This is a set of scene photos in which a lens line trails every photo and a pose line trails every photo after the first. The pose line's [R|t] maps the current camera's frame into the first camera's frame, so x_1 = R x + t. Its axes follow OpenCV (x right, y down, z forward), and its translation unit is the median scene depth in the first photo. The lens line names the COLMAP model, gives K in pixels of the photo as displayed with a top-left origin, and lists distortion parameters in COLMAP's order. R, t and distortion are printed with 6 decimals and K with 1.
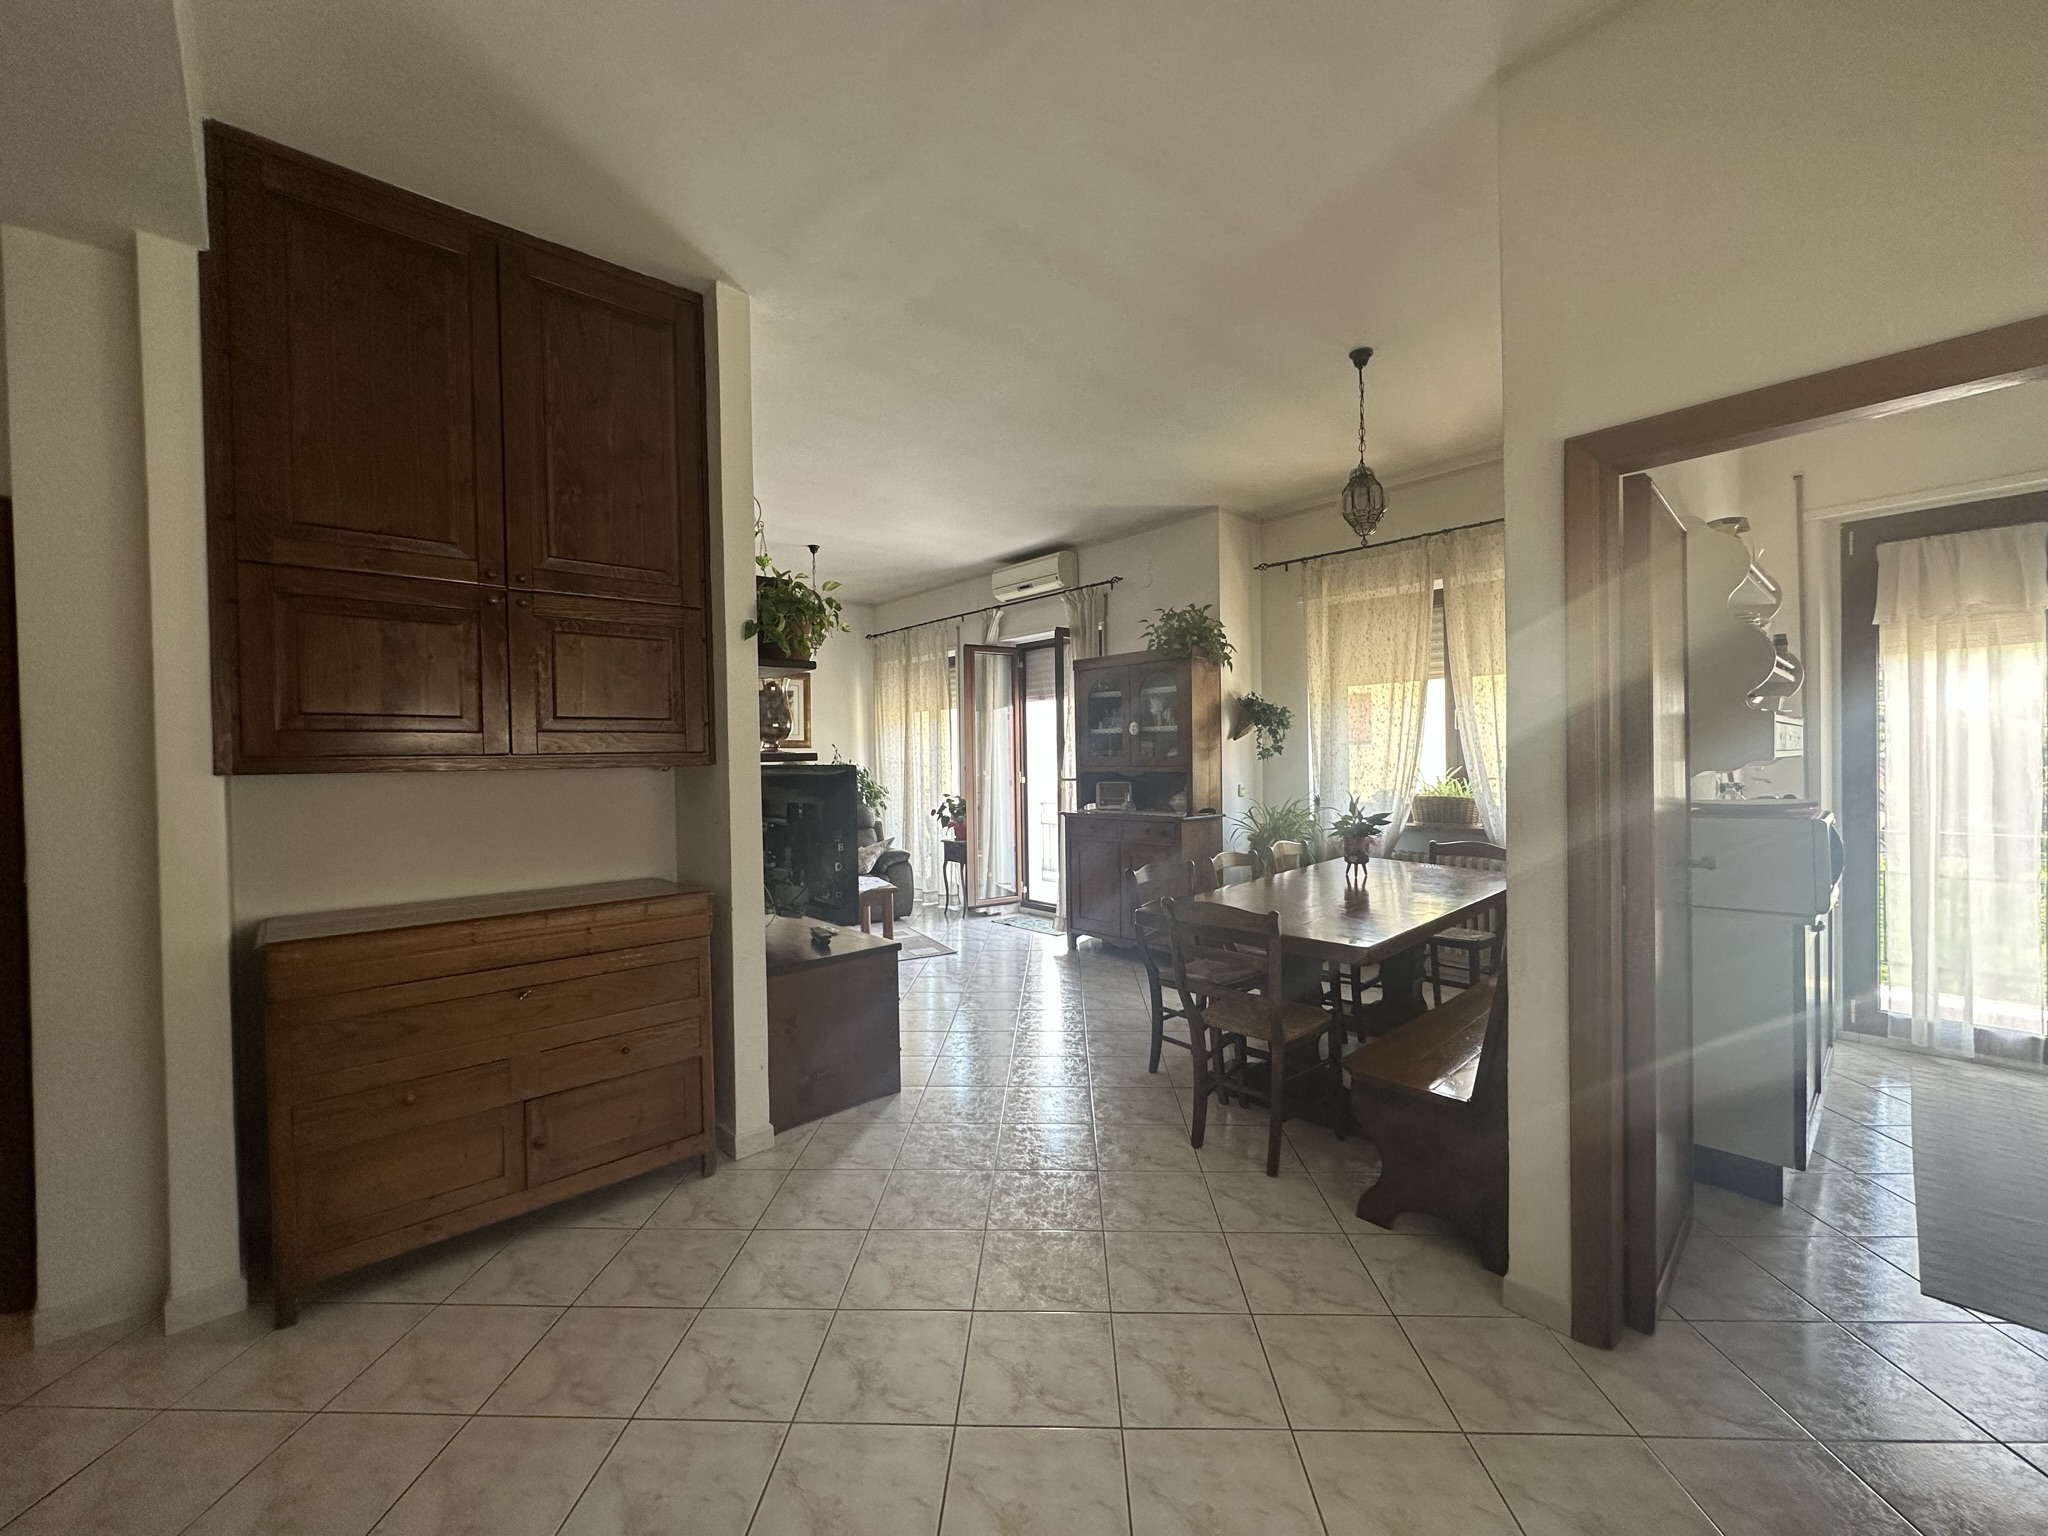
lens RADIAL K [[816.6, 0, 1020.8], [0, 816.6, 764.1], [0, 0, 1]] dist [-0.001754, 0.000040]
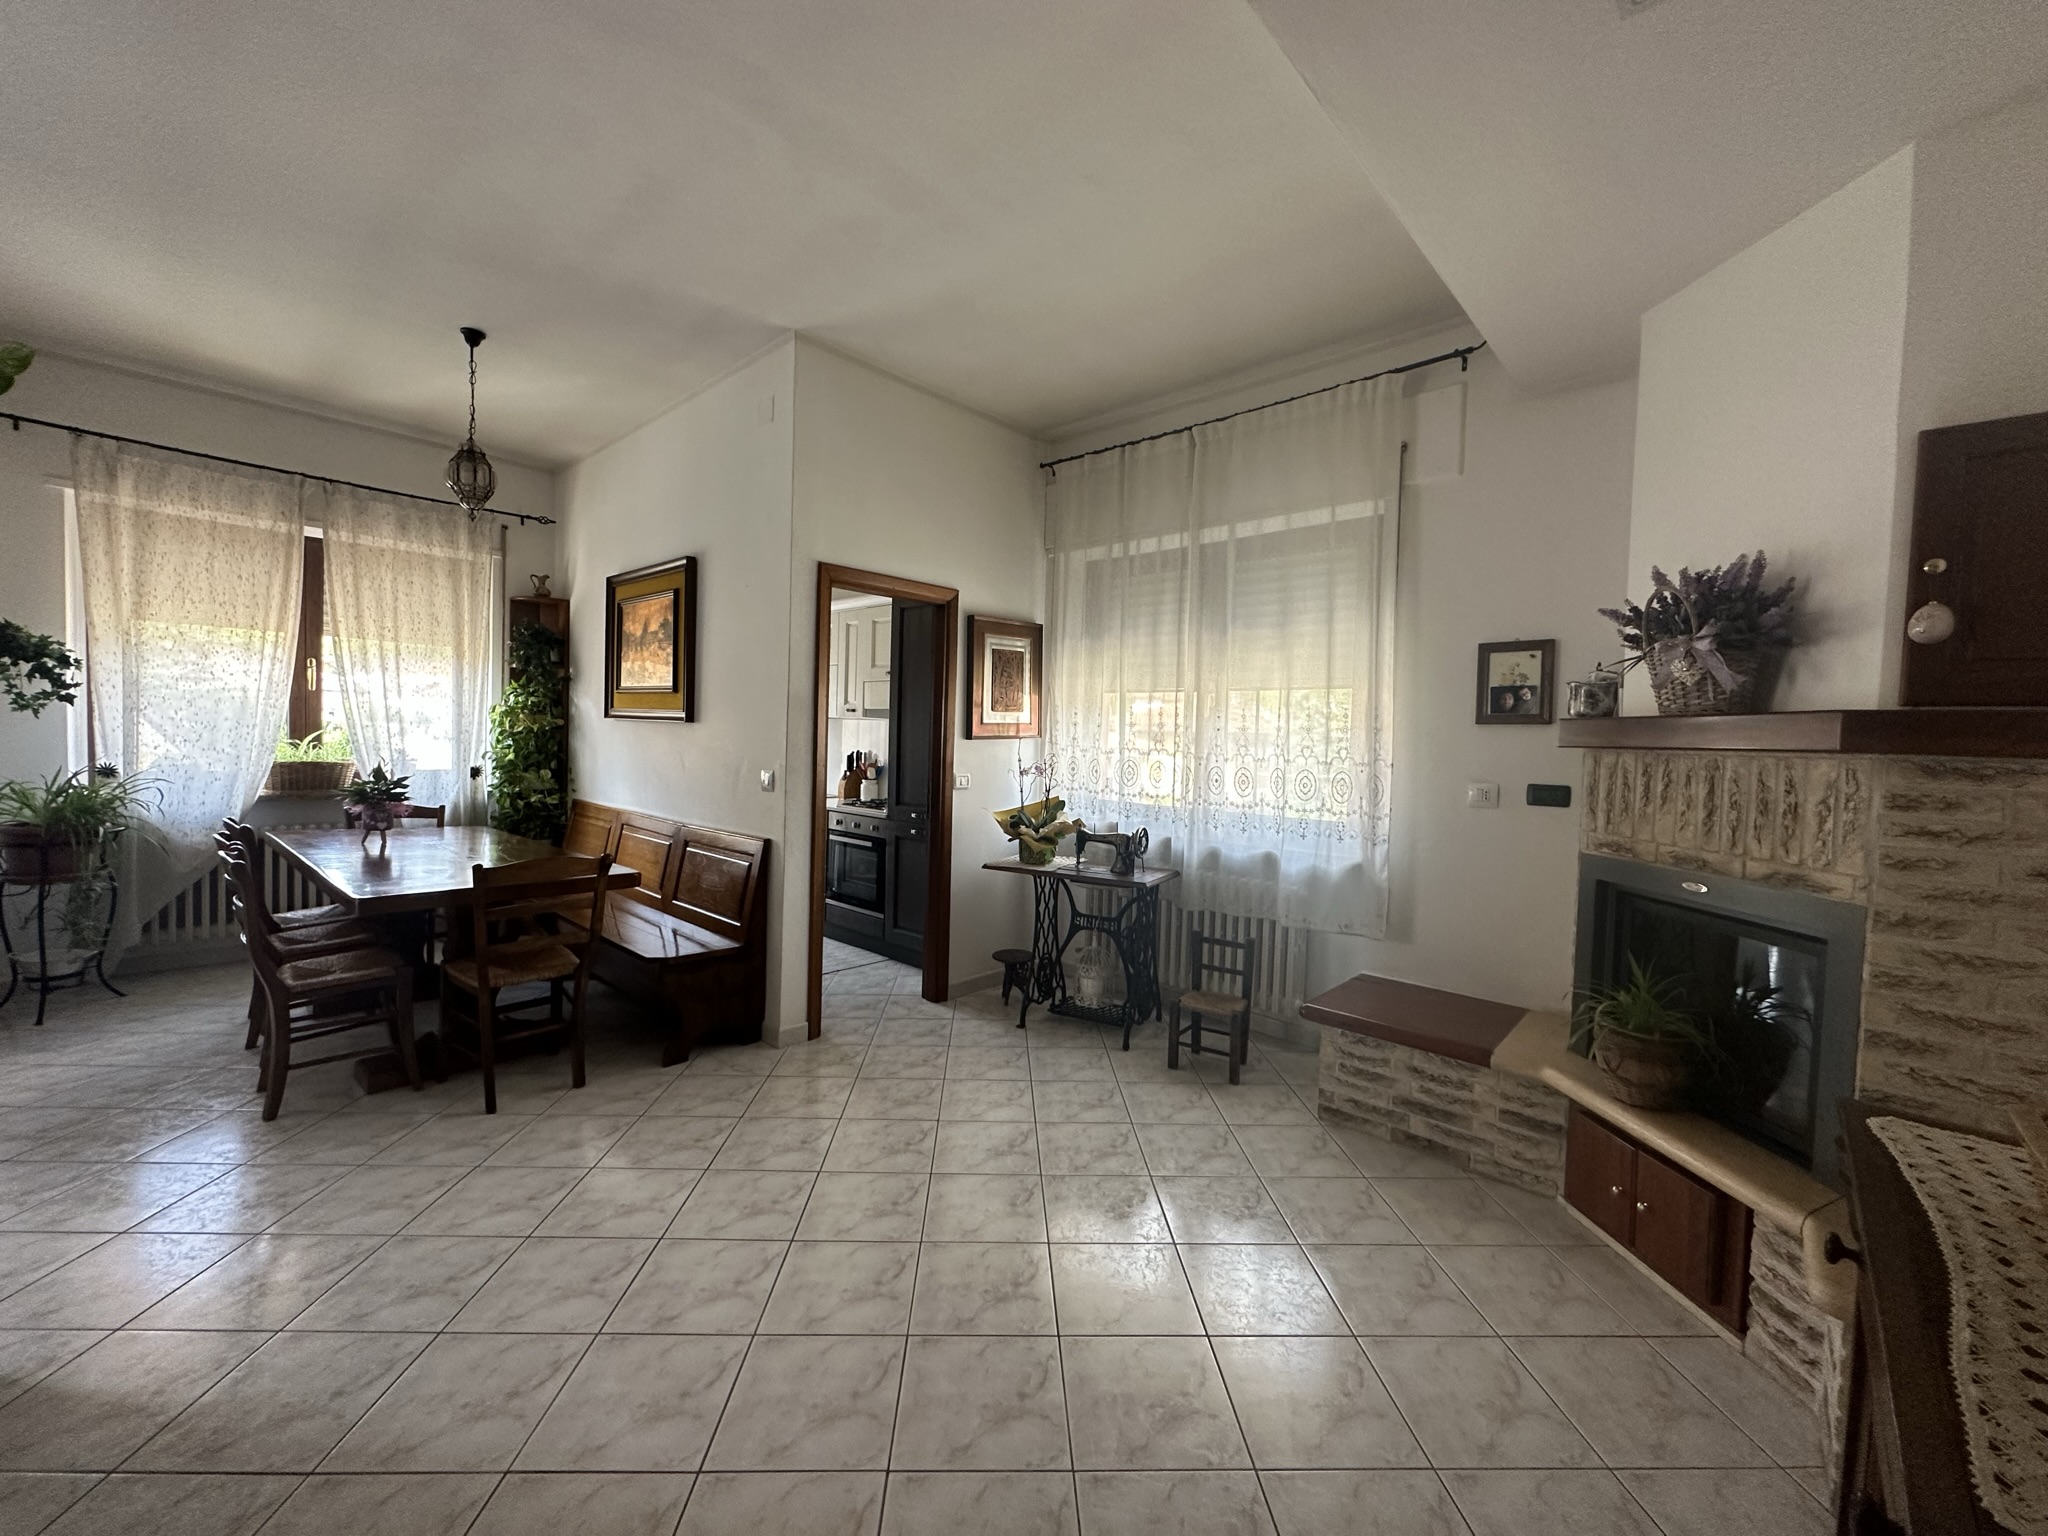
lens RADIAL K [[816.6, 0, 1026.1], [0, 816.6, 766.7], [0, 0, 1]] dist [-0.001754, 0.000040]
pose [[-0.086357, -0.023080, 0.995997, -0.691202], [-0.022122, 0.999530, 0.021243, 0.011538], [-0.996019, -0.020199, -0.086827, 0.378217]]
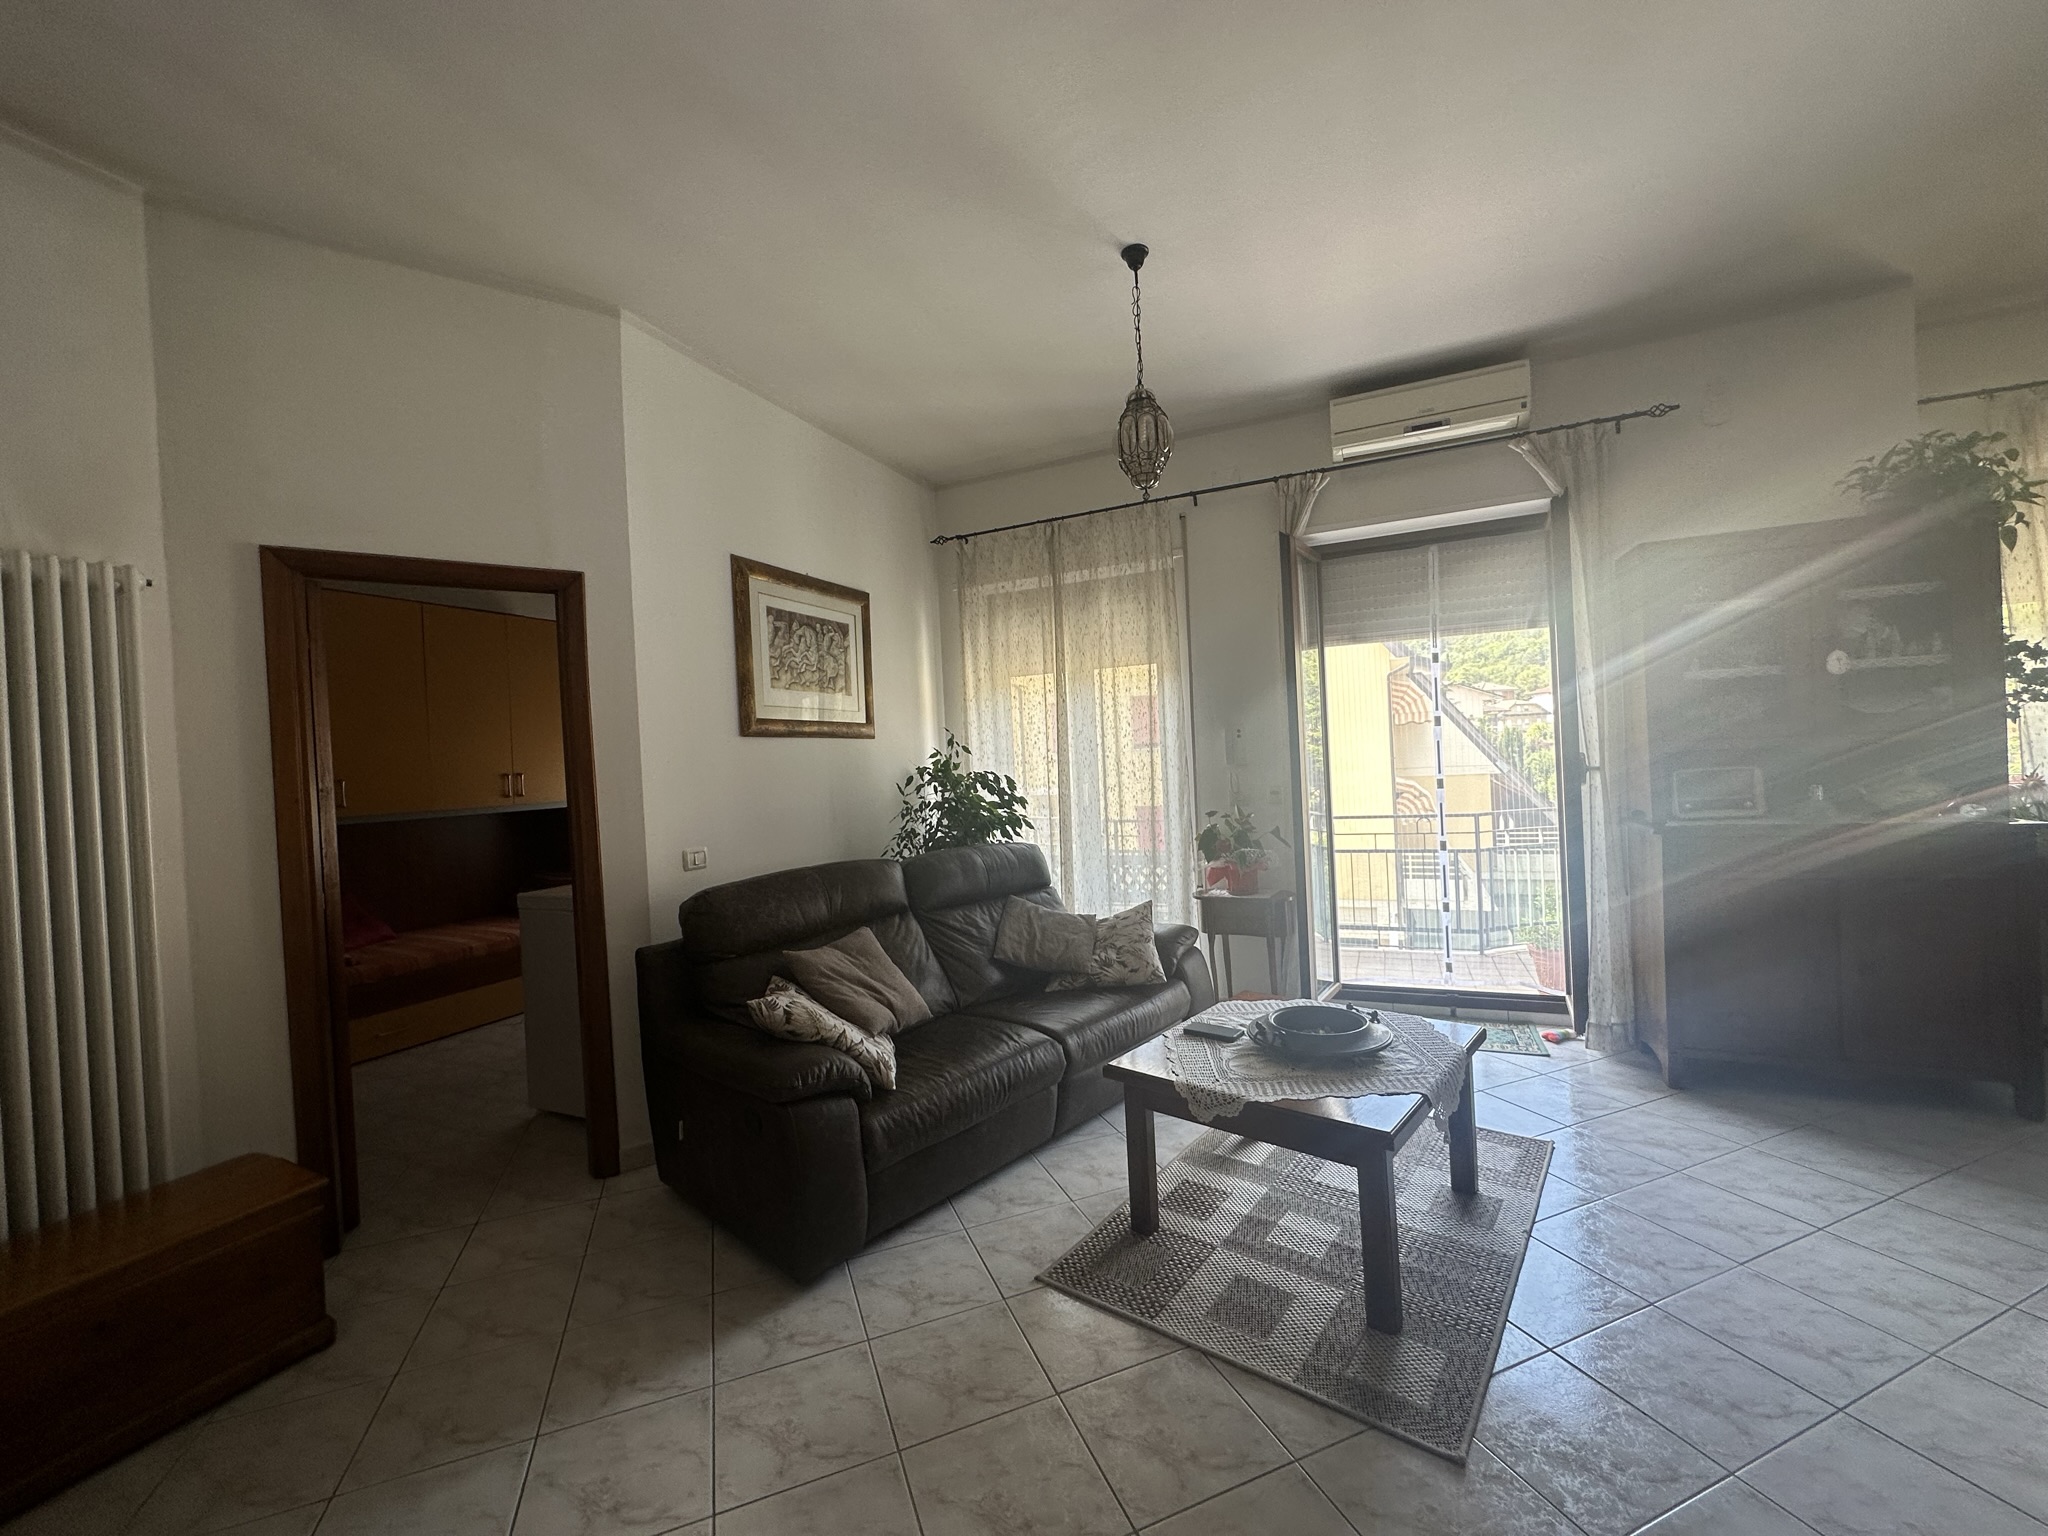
lens RADIAL K [[816.6, 0, 1026.4], [0, 816.6, 766.1], [0, 0, 1]] dist [-0.001754, 0.000040]
pose [[0.913960, -0.032040, 0.404539, -0.919317], [0.036980, 0.999306, -0.004403, 0.012081], [-0.404117, 0.018984, 0.914510, 1.175995]]
